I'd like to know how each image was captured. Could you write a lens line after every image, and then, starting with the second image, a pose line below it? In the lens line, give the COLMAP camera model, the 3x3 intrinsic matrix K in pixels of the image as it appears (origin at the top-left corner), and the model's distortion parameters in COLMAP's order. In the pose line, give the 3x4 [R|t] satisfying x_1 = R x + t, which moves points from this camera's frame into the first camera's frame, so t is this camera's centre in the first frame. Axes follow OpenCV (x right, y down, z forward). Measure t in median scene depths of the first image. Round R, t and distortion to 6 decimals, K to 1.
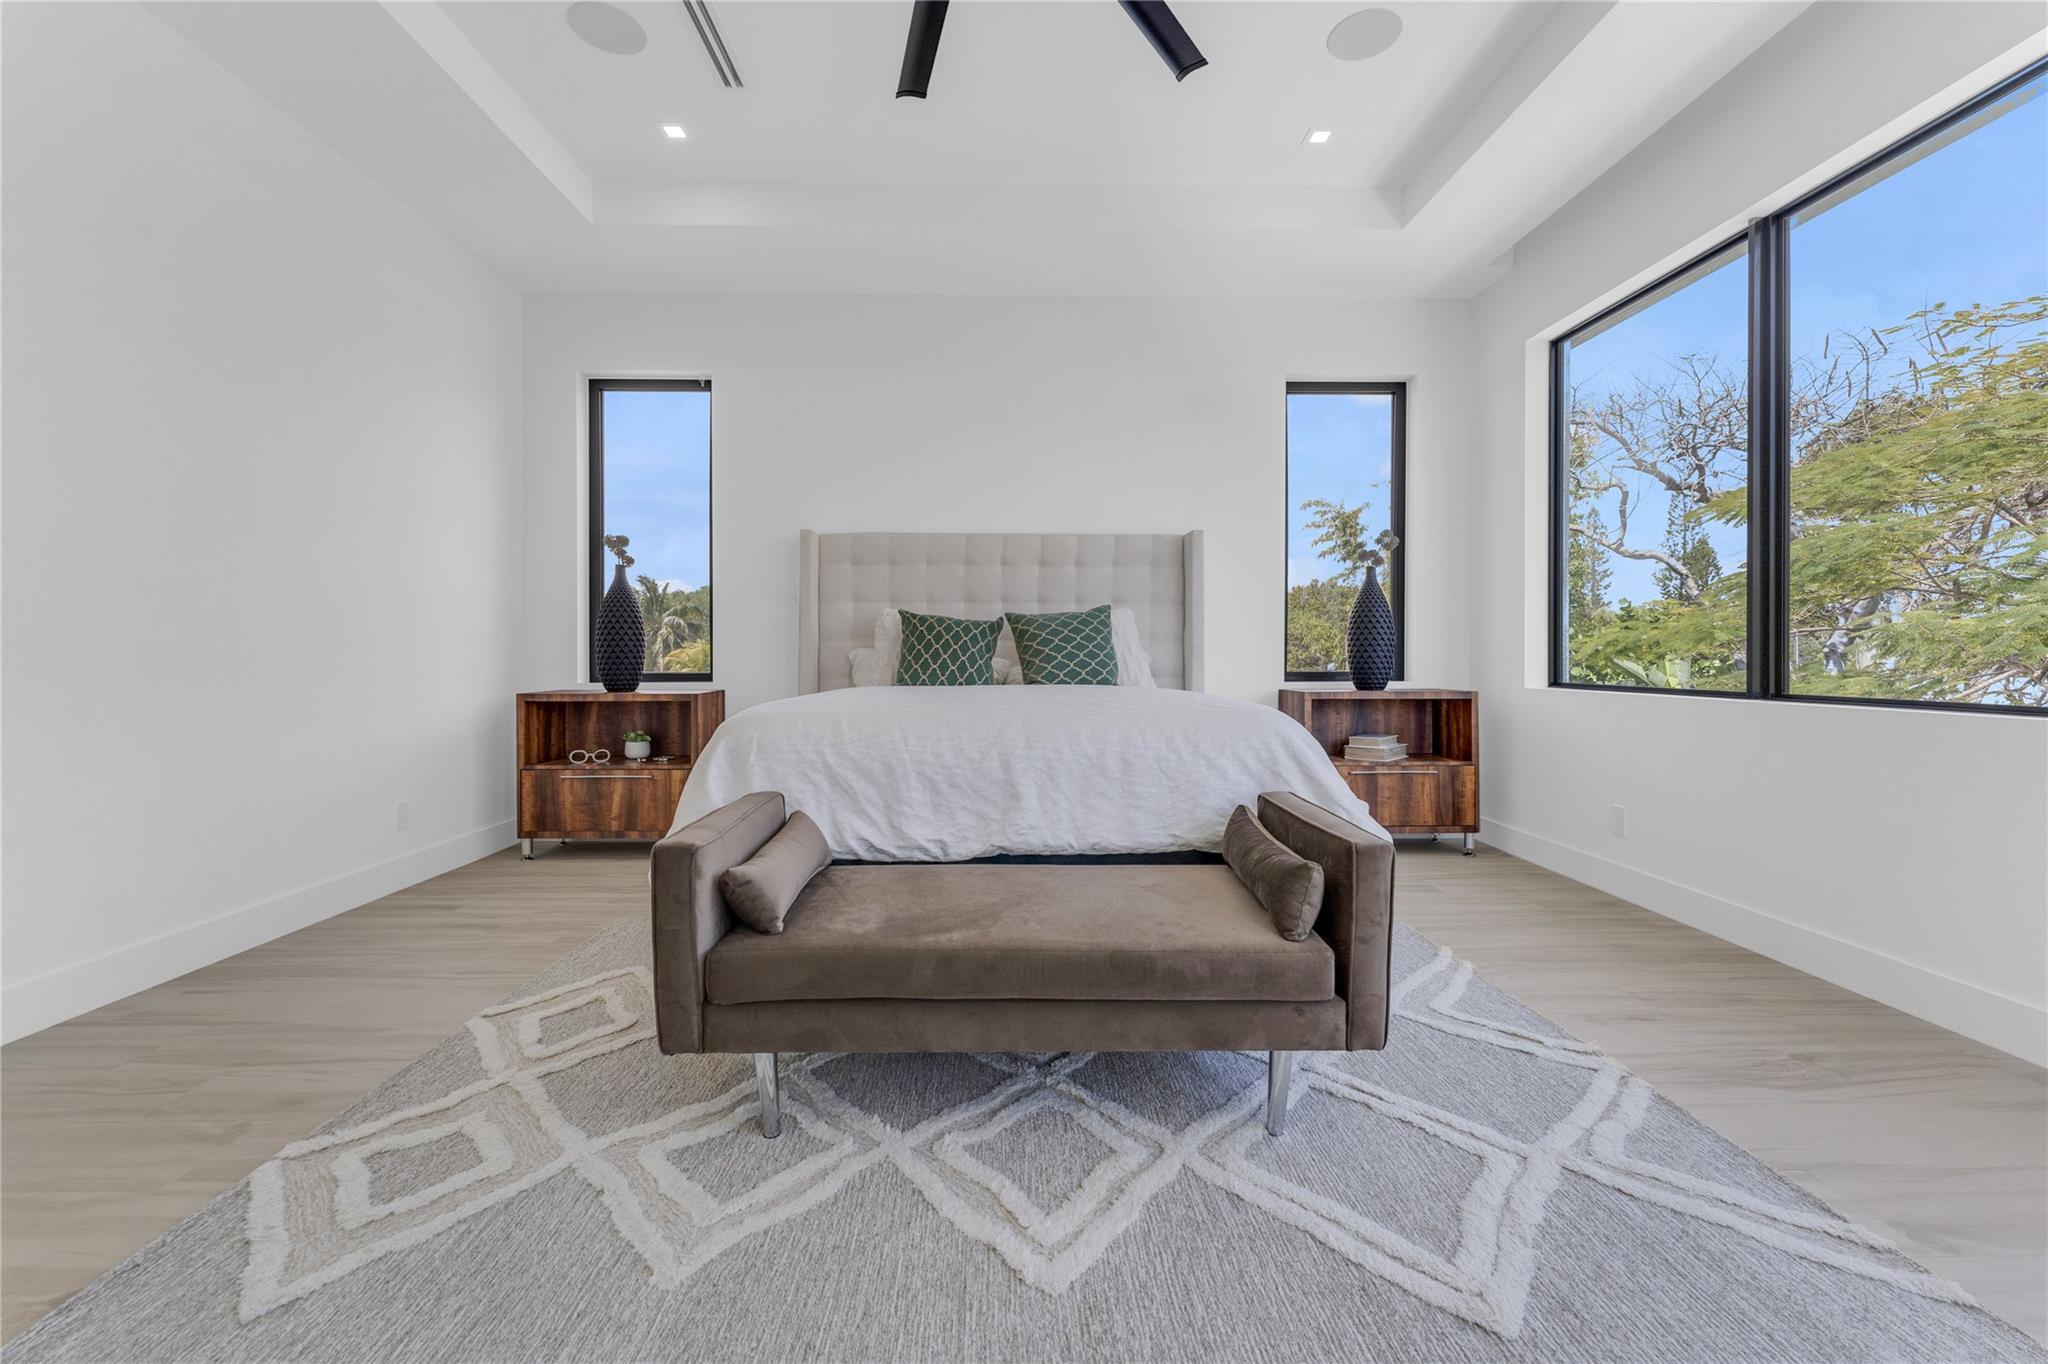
lens RADIAL K [[828.9, 0, 1026.4], [0, 828.9, 669.4], [0, 0, 1]] dist [-0.001054, -0.000725]
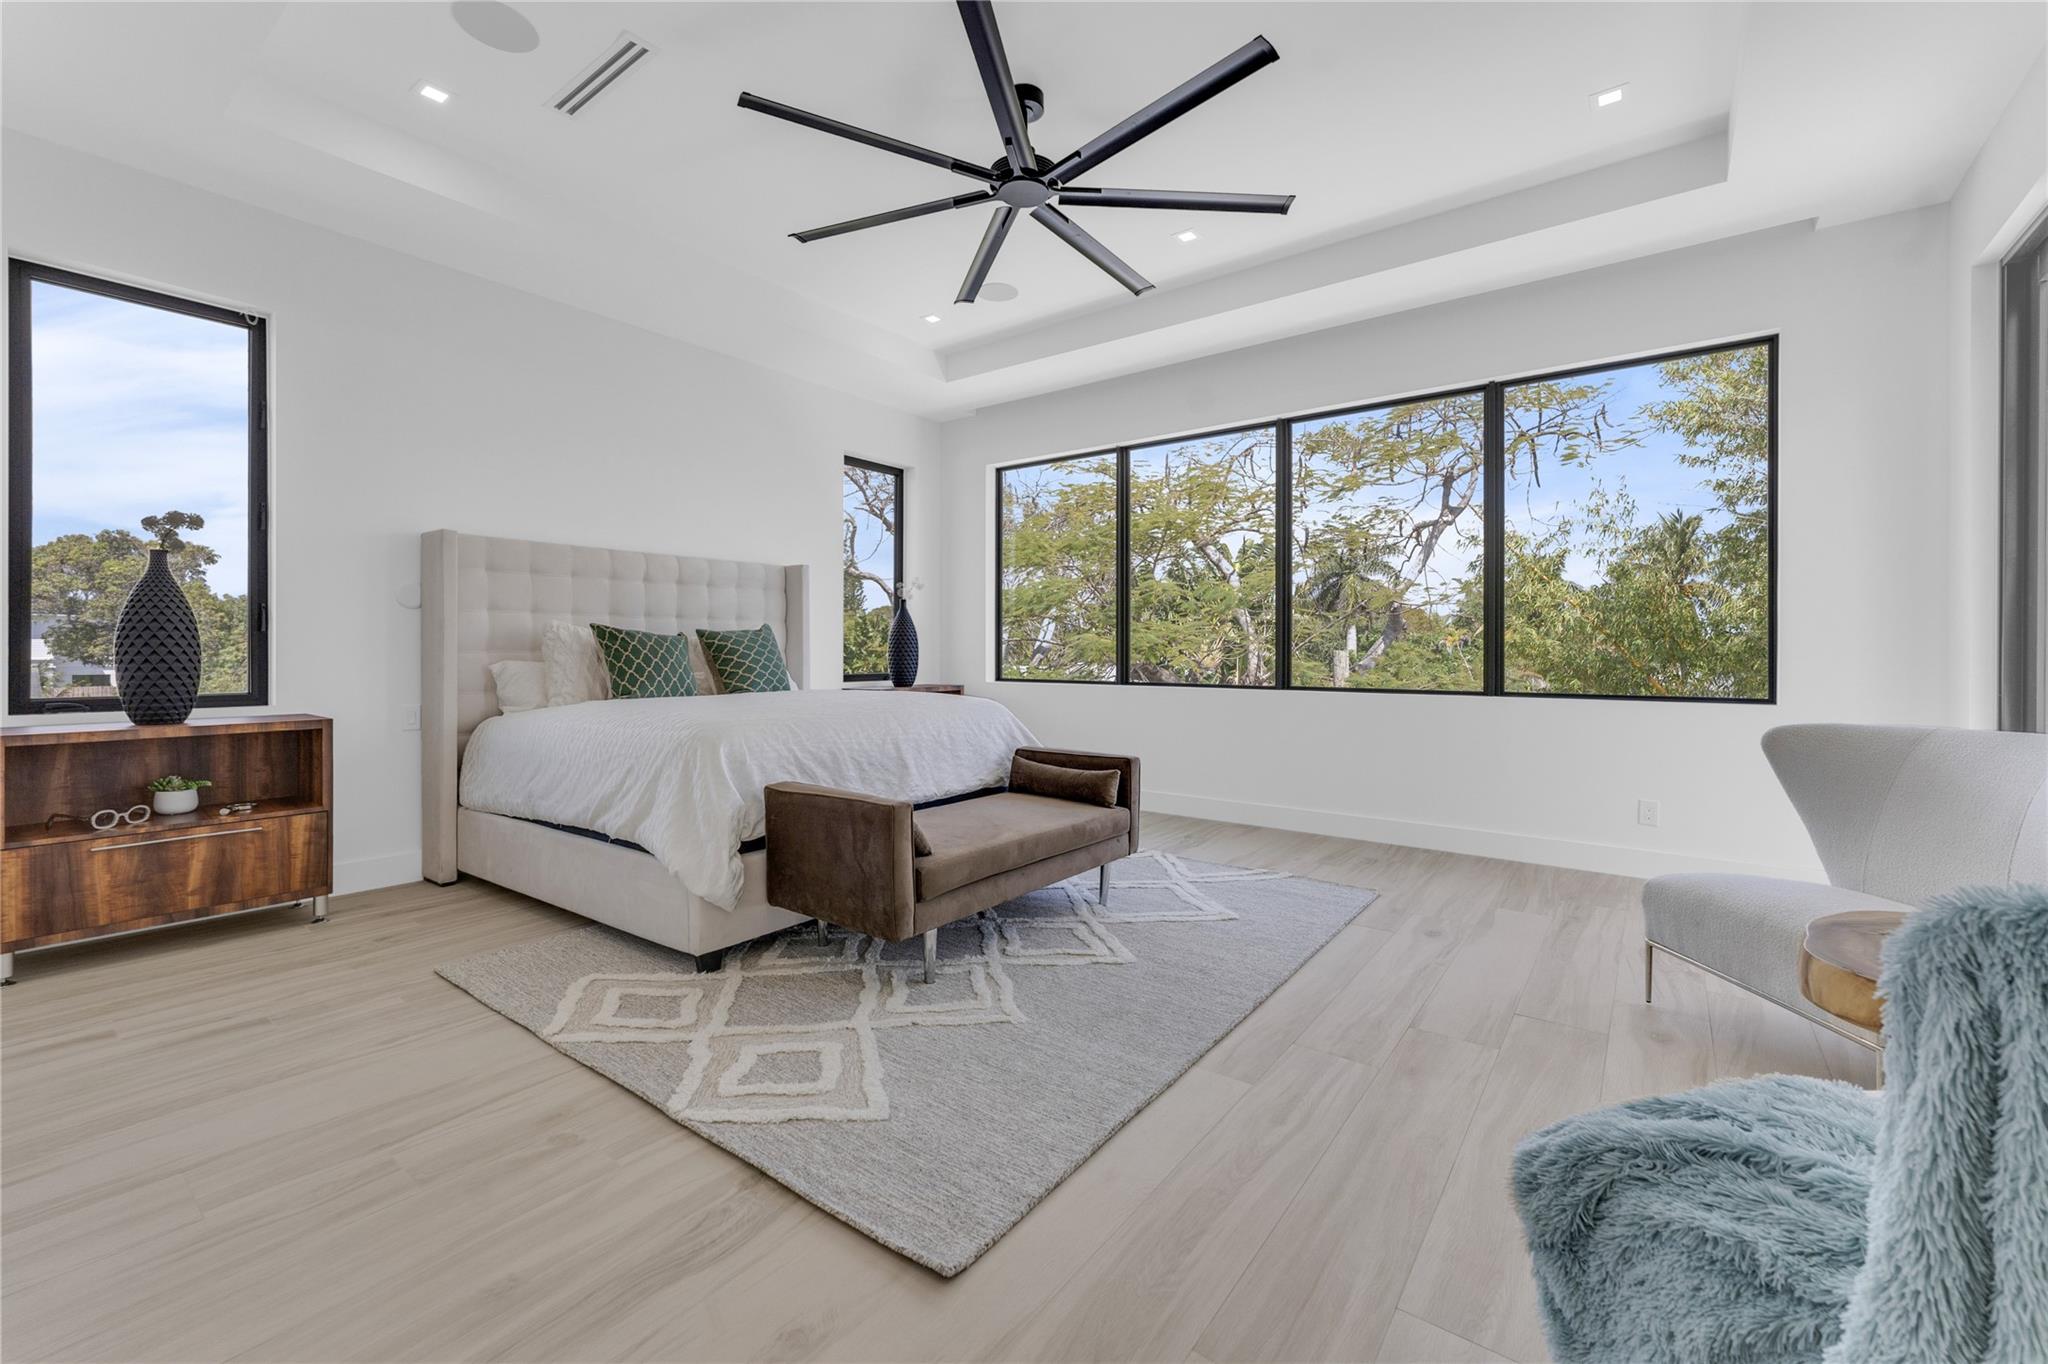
lens RADIAL K [[828.9, 0, 1028.8], [0, 828.9, 666.1], [0, 0, 1]] dist [-0.001054, -0.000725]
pose [[0.618009, -0.012787, 0.786067, -1.029612], [0.012461, 0.999901, 0.006468, -0.033014], [-0.786073, 0.005798, 0.618107, -0.088610]]
